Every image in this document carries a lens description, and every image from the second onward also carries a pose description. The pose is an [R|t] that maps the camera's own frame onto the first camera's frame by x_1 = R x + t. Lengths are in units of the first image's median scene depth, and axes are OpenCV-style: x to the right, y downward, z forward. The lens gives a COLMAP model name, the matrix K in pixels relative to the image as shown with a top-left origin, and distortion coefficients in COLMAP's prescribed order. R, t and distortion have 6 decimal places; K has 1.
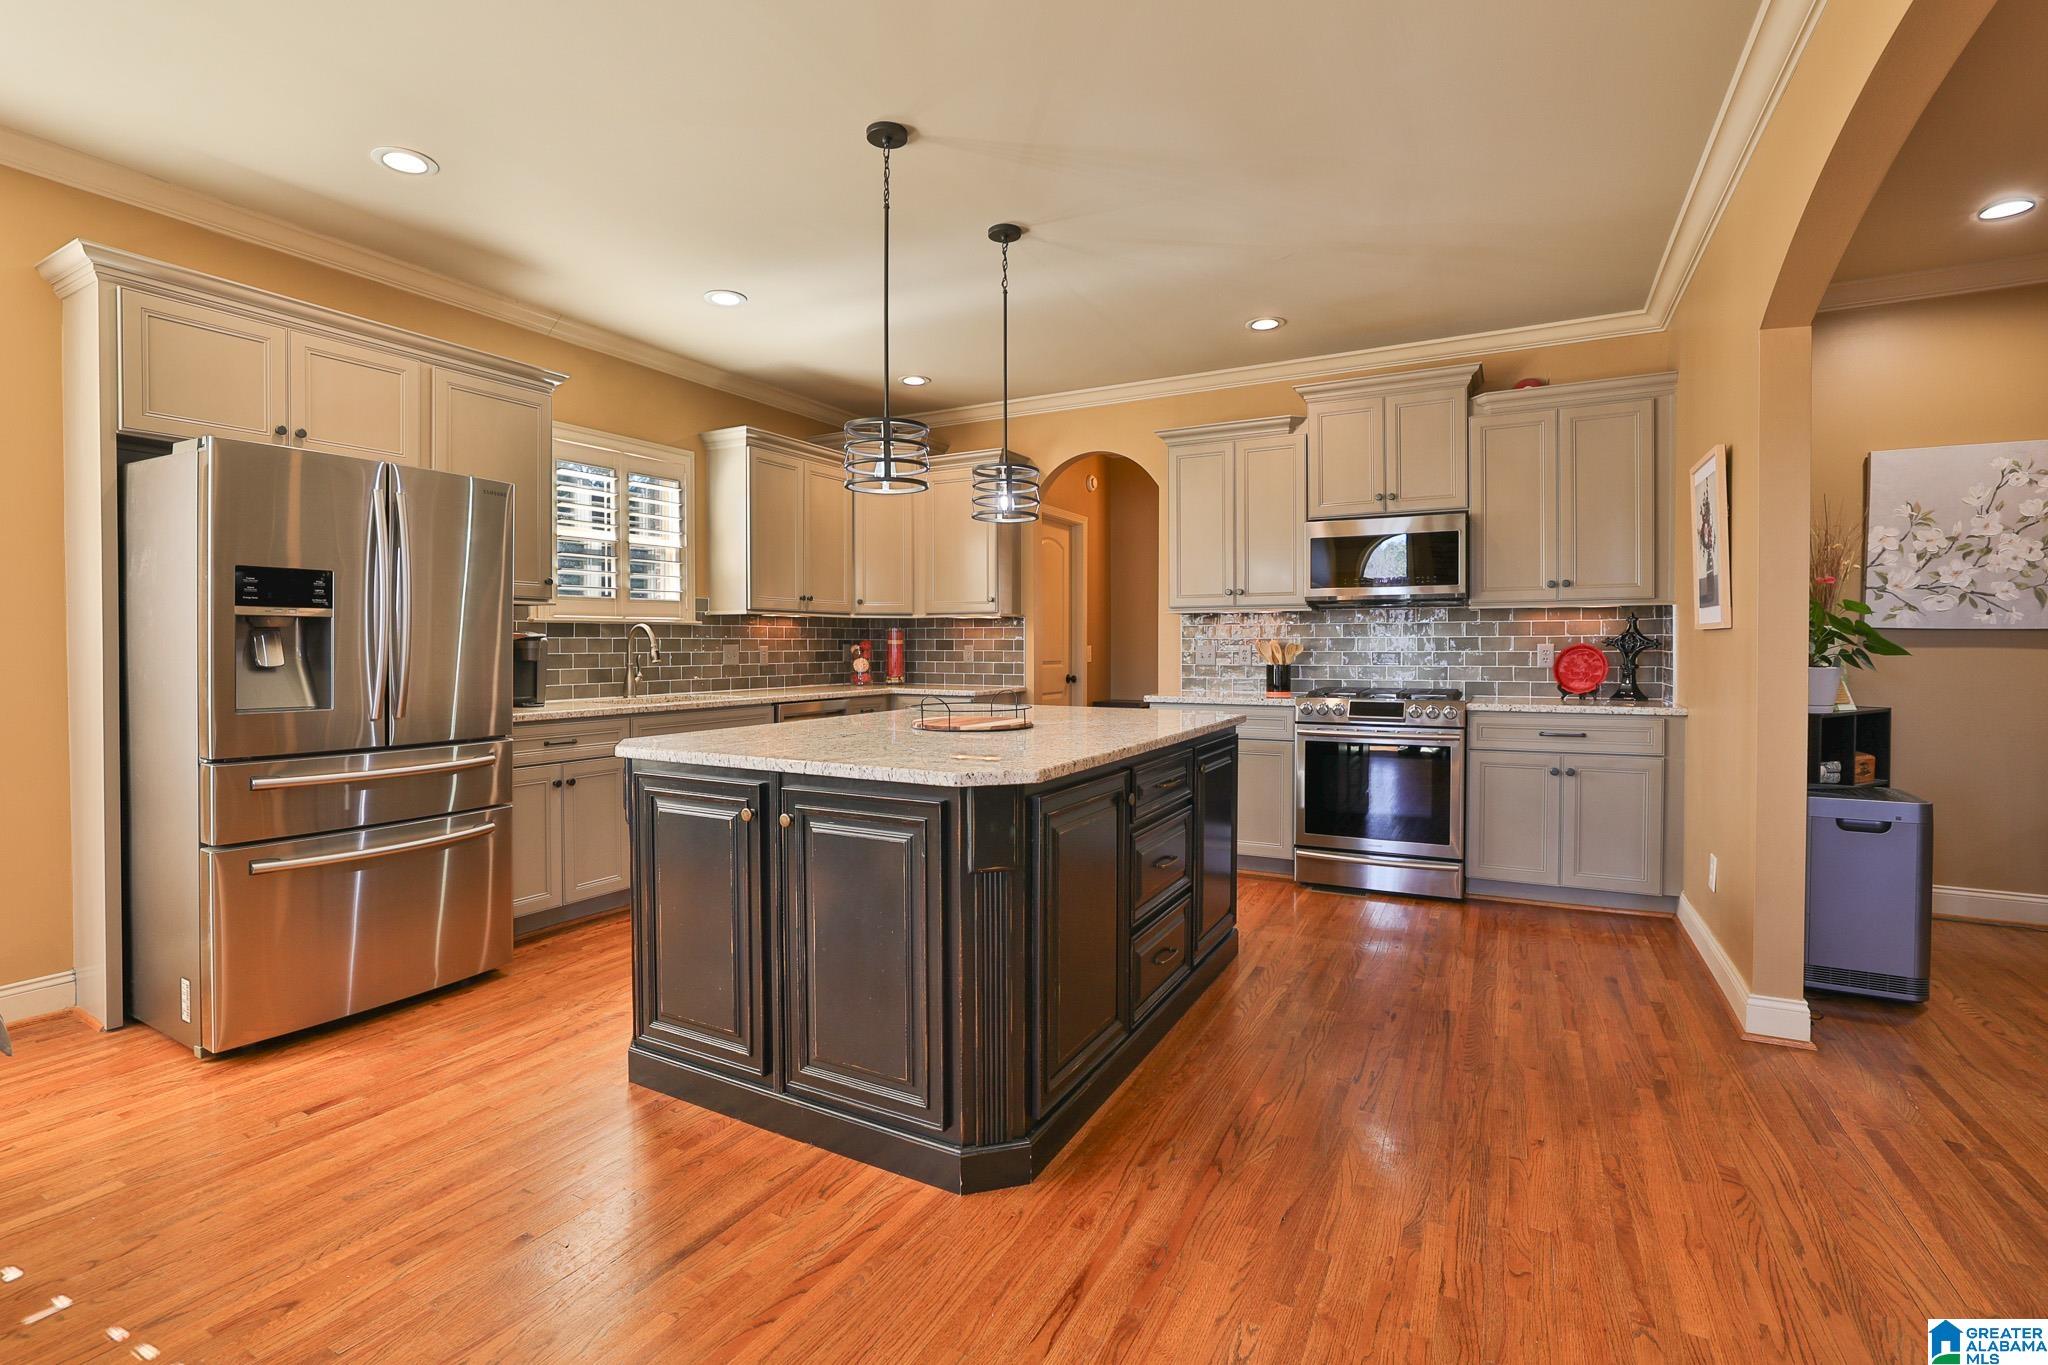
lens RADIAL K [[933.5, 0, 997.5], [0, 933.5, 653.6], [0, 0, 1]] dist [-0.050071, 0.015747]
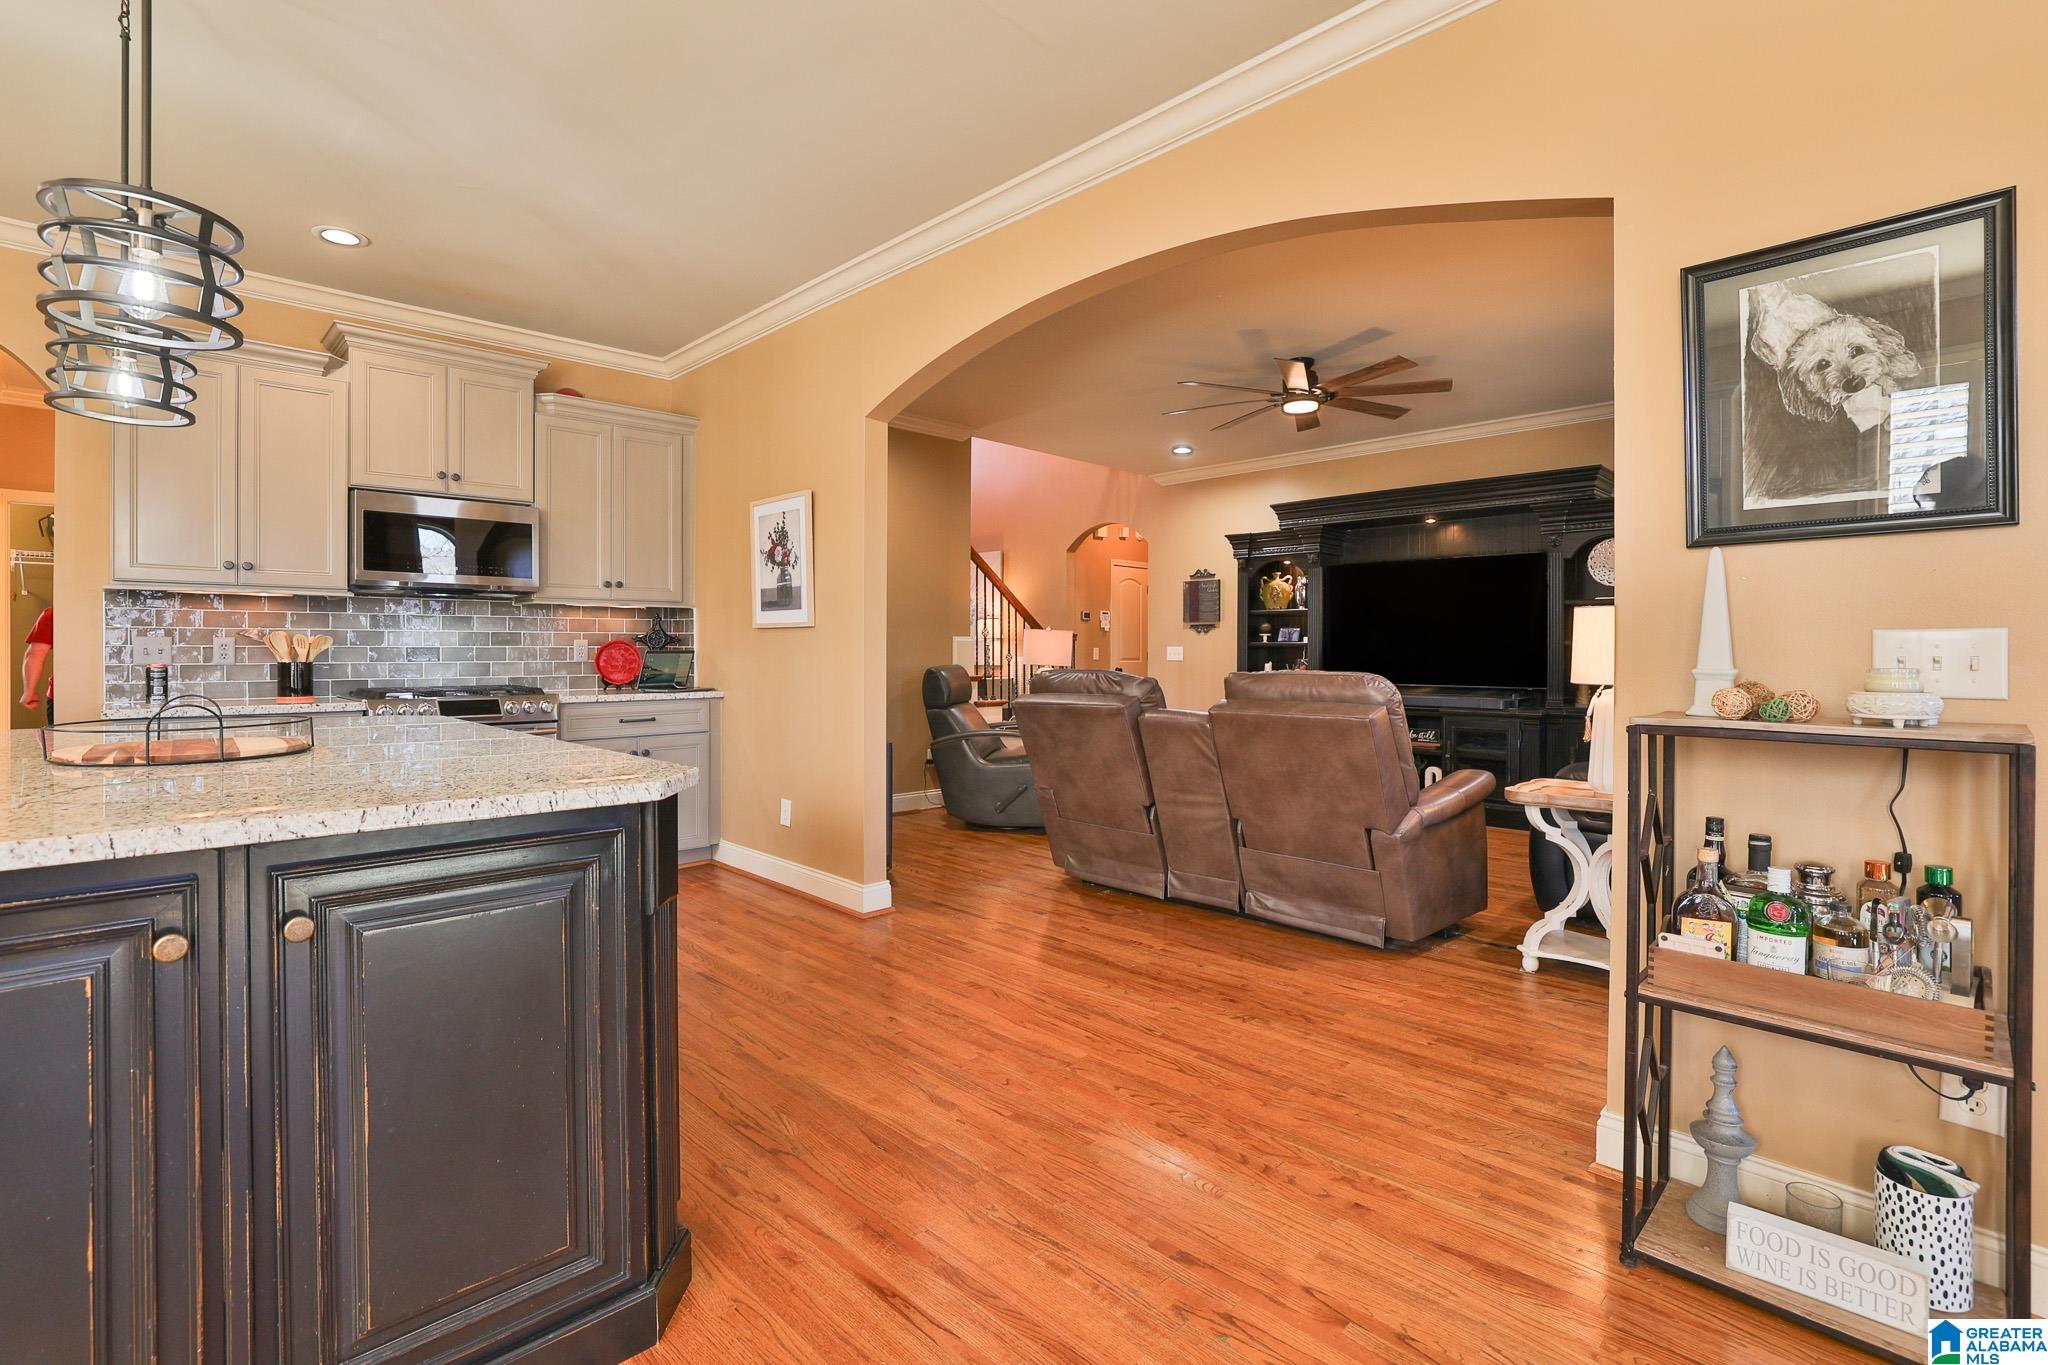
lens RADIAL K [[933.5, 0, 997.5], [0, 933.5, 653.6], [0, 0, 1]] dist [-0.050071, 0.015747]
pose [[0.291126, 0.001527, 0.956684, -0.301958], [0.007475, 0.999965, -0.003870, 0.013590], [-0.956656, 0.008278, 0.291104, 0.231012]]
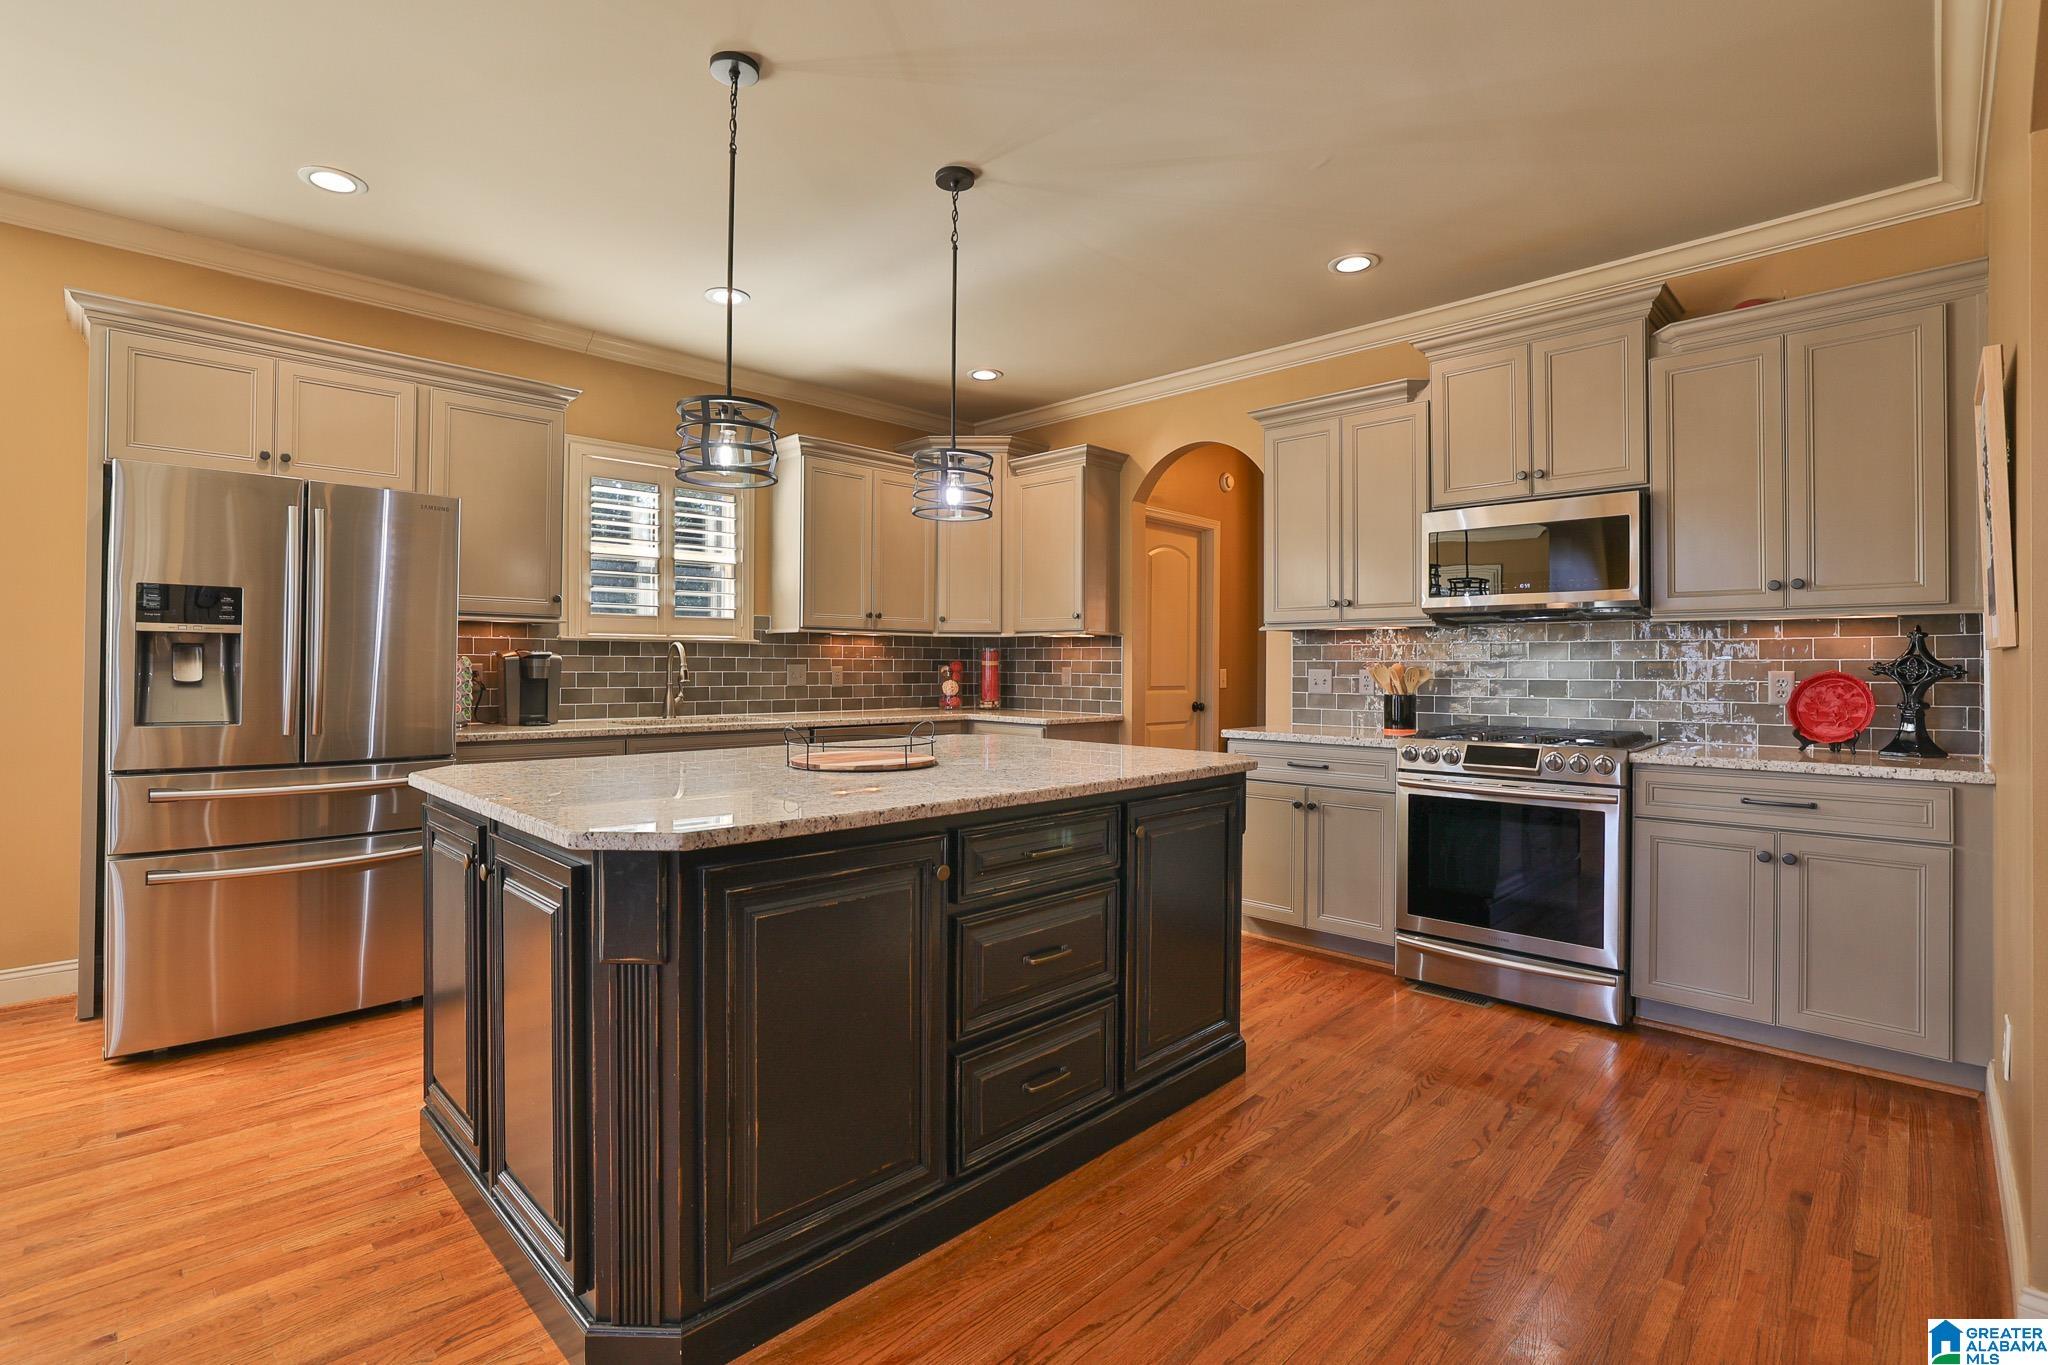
lens RADIAL K [[944.3, 0, 996.3], [0, 944.3, 656.2], [0, 0, 1]] dist [-0.045778, 0.015285]
pose [[0.959885, 0.004473, -0.280358, 0.224135], [-0.010185, 0.999769, -0.018919, -0.002435], [0.280209, 0.021016, 0.959709, 0.158300]]
